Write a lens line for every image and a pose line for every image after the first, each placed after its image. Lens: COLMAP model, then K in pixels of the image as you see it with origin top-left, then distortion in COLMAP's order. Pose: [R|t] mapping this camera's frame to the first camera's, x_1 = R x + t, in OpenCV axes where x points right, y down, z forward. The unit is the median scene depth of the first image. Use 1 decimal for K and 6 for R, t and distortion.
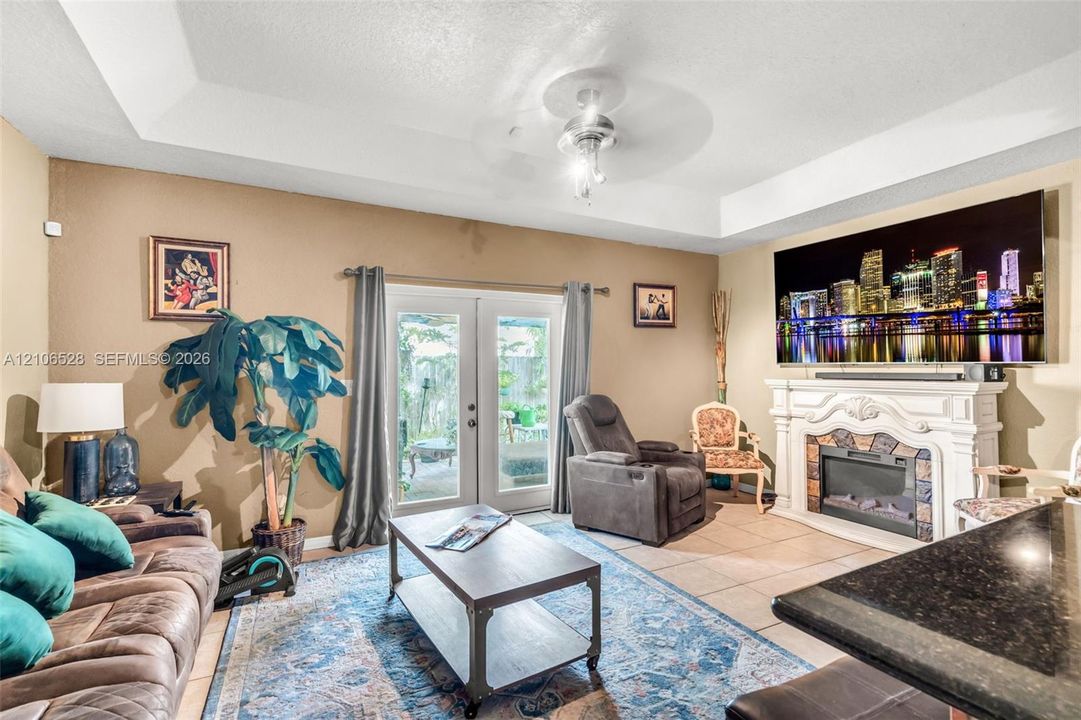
lens RADIAL K [[505.2, 0, 553.5], [0, 505.2, 362.1], [0, 0, 1]] dist [-0.001899, 0.003509]
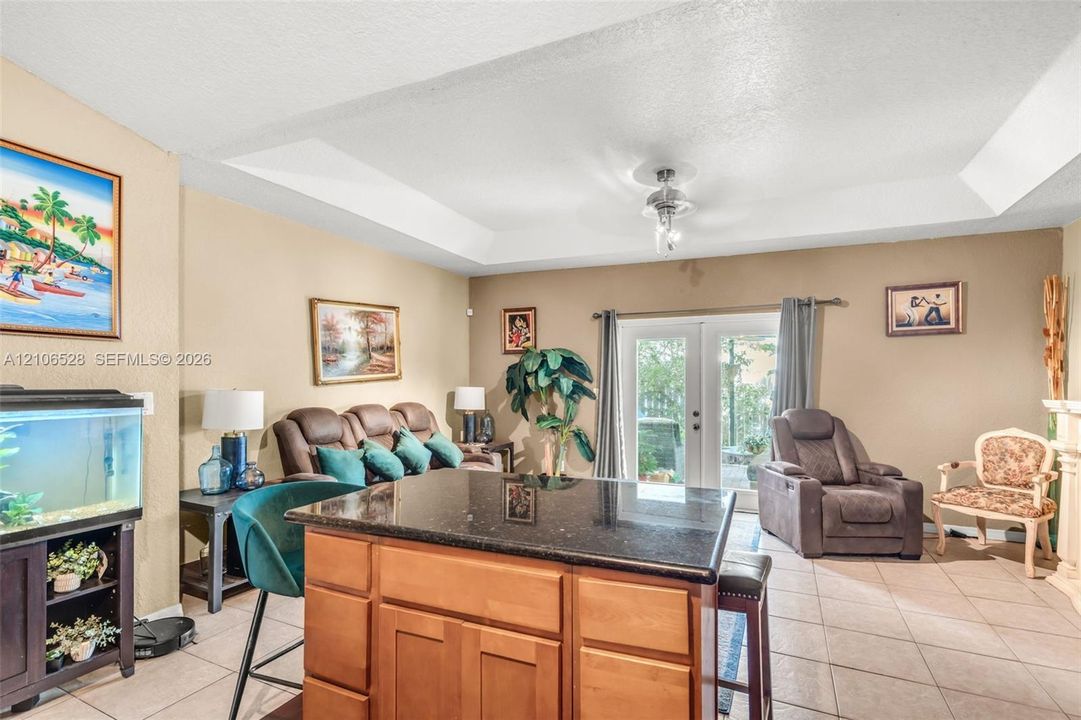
lens RADIAL K [[505.2, 0, 536.8], [0, 505.2, 383.8], [0, 0, 1]] dist [-0.001899, 0.003509]
pose [[0.614156, 0.011841, -0.789096, 0.682665], [0.002140, 0.999859, 0.016669, -0.003500], [0.789182, -0.011926, 0.614044, -0.049767]]
